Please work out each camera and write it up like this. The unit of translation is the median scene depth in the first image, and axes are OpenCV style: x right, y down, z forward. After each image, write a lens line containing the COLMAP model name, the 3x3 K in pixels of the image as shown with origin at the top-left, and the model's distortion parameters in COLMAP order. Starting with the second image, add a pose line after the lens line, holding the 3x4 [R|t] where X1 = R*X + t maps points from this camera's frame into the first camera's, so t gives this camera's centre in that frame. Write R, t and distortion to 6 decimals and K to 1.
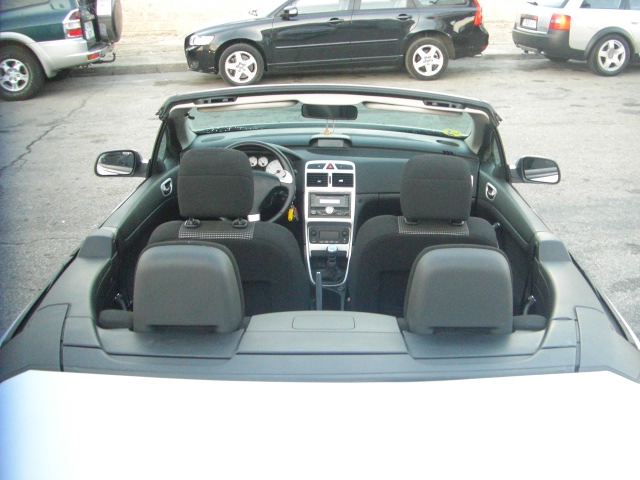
lens RADIAL K [[723.9, 0, 389.1], [0, 723.9, 242.8], [0, 0, 1]] dist [-0.136126, -0.013403]
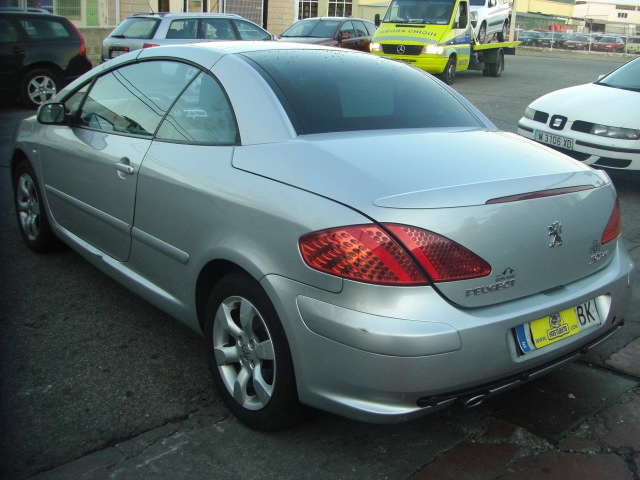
lens RADIAL K [[721.4, 0, 387.7], [0, 721.4, 240.1], [0, 0, 1]] dist [-0.143114, -0.027416]
pose [[0.775476, -0.152320, 0.612728, -0.217477], [0.194764, 0.980846, -0.002664, 0.069946], [-0.600586, 0.121403, 0.790289, -0.095364]]
